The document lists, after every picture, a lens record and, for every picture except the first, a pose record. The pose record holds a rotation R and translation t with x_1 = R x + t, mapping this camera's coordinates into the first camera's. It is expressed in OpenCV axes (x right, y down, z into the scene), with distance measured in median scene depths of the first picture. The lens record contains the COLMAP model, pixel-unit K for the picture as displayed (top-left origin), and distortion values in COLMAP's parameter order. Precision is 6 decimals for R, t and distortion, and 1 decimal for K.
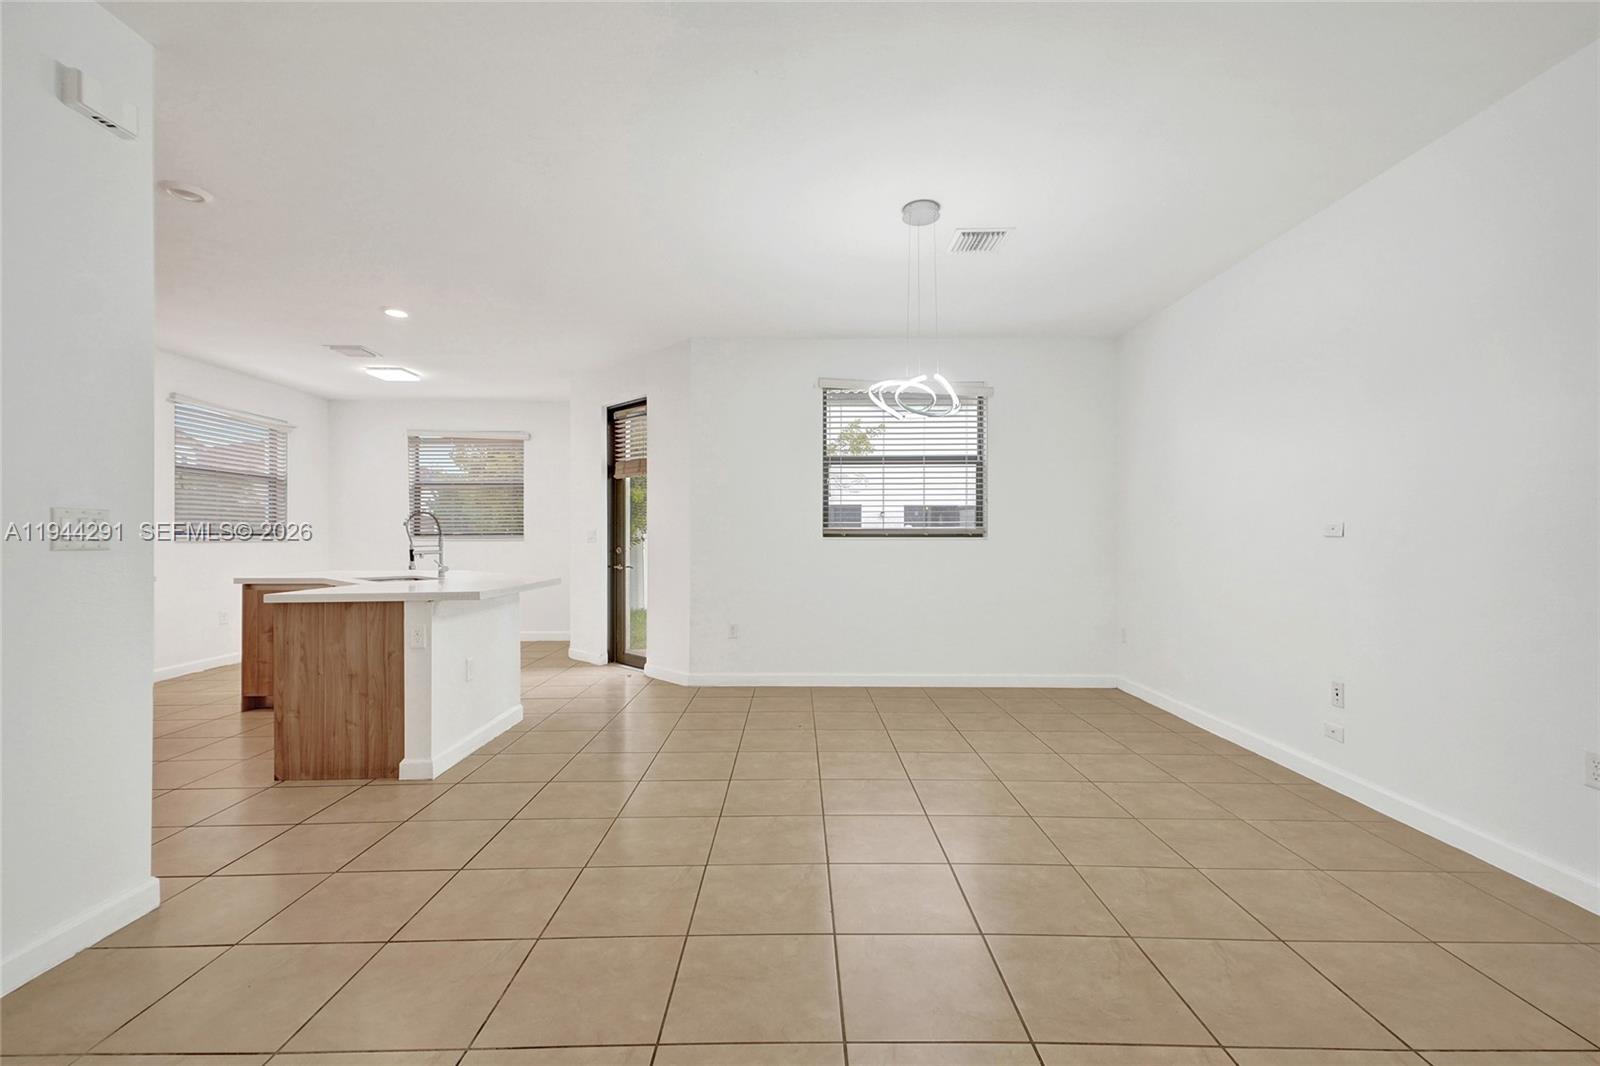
lens RADIAL K [[704.4, 0, 797.3], [0, 704.4, 533.7], [0, 0, 1]] dist [0.037610, -0.010481]
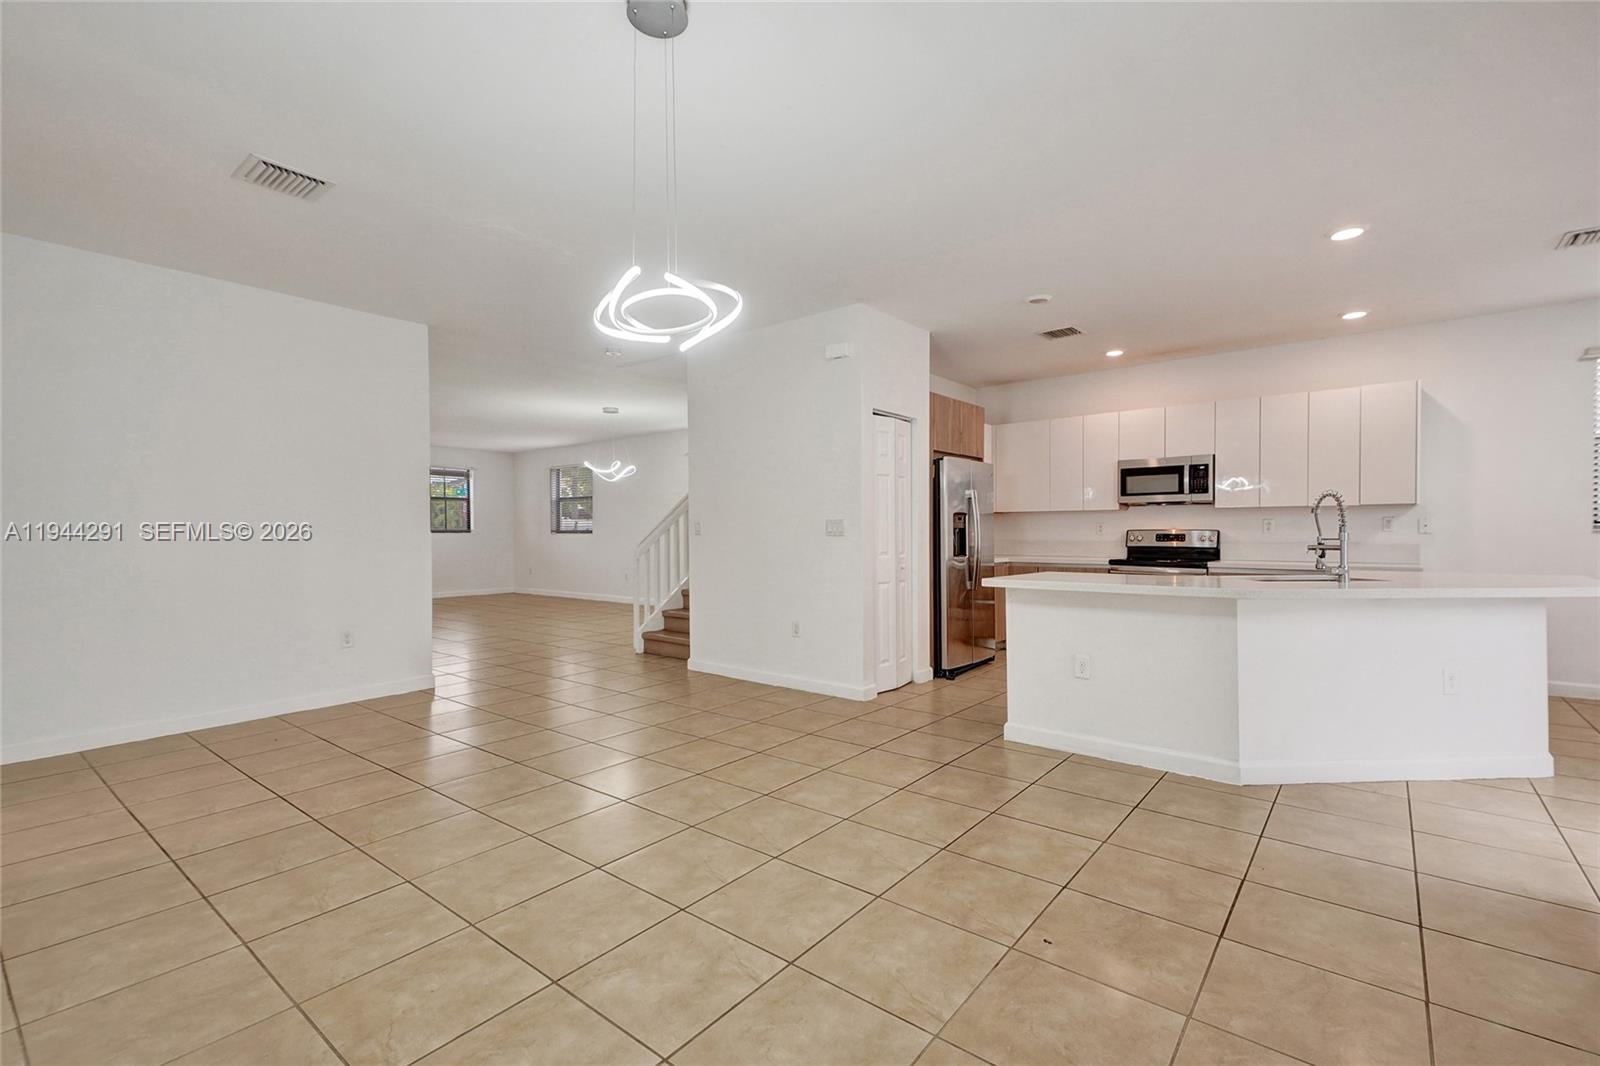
lens RADIAL K [[704.4, 0, 796.2], [0, 704.4, 541.1], [0, 0, 1]] dist [0.037610, -0.010481]
pose [[-0.631906, 0.012491, -0.774945, 0.439201], [0.007939, 0.999922, 0.009643, 0.008313], [0.775005, -0.000059, -0.631956, 1.111232]]
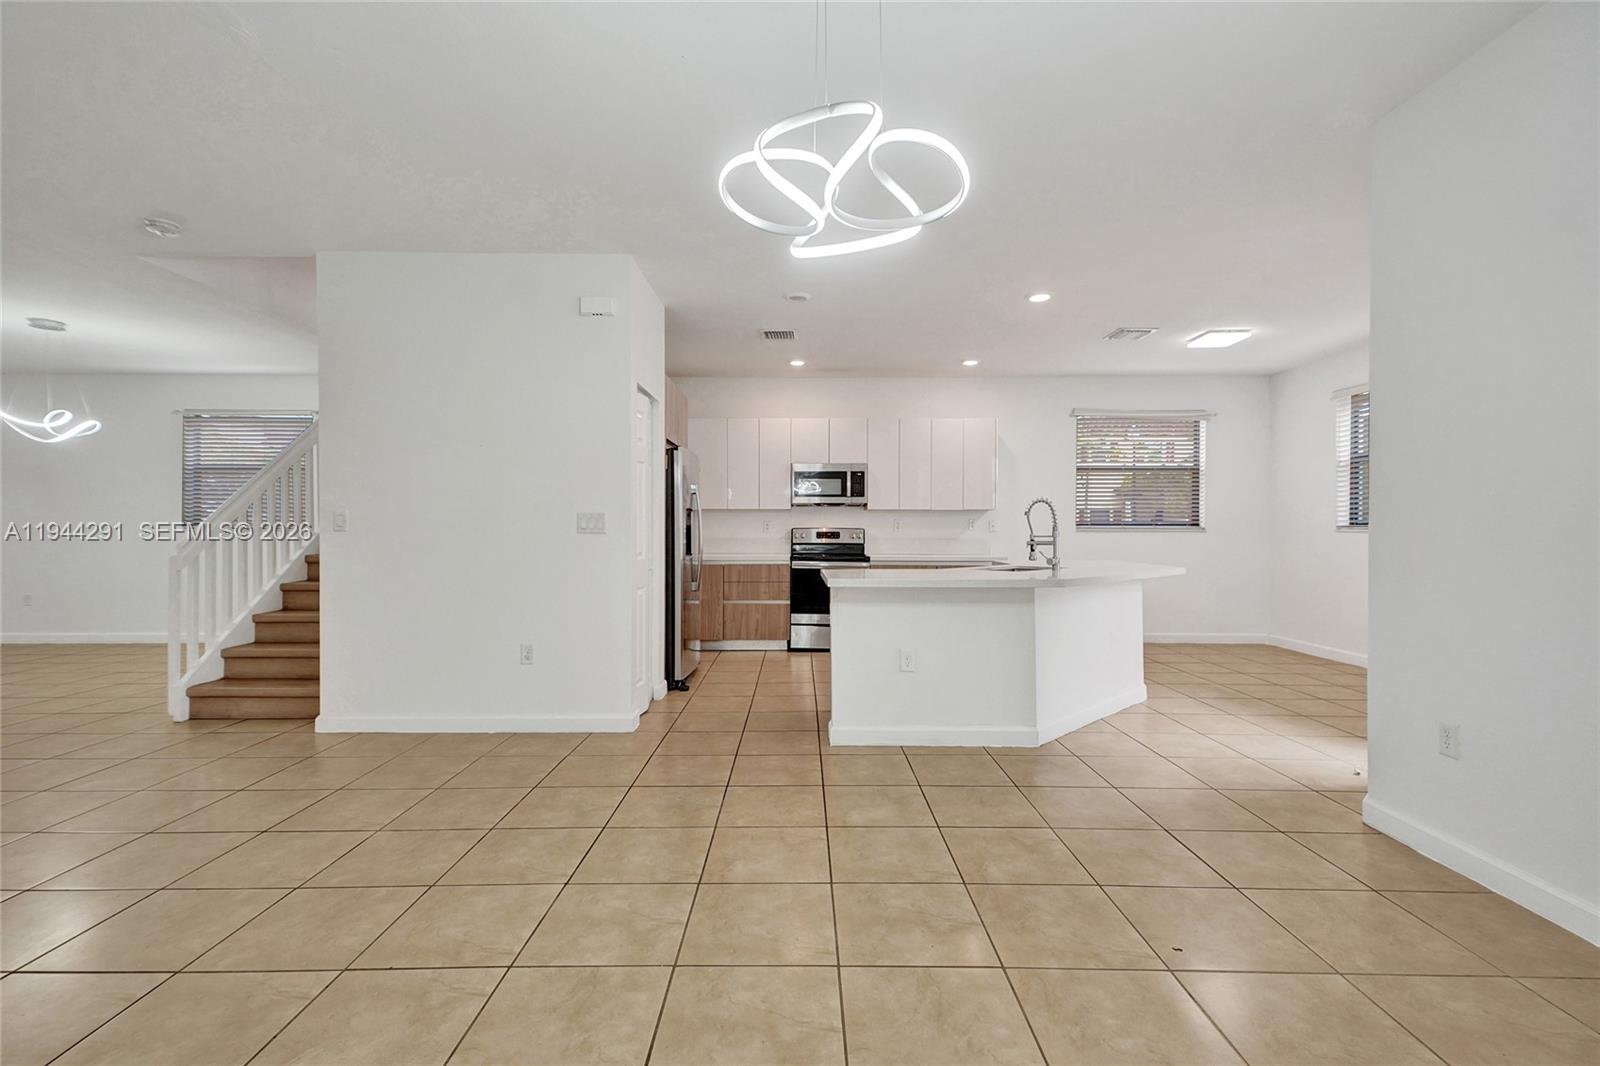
lens RADIAL K [[704.4, 0, 797.9], [0, 704.4, 523.0], [0, 0, 1]] dist [0.037610, -0.010481]
pose [[-0.007531, -0.008069, -0.999939, 0.440784], [0.004220, 0.999958, -0.008101, 0.006754], [0.999963, -0.004281, -0.007497, 0.729378]]
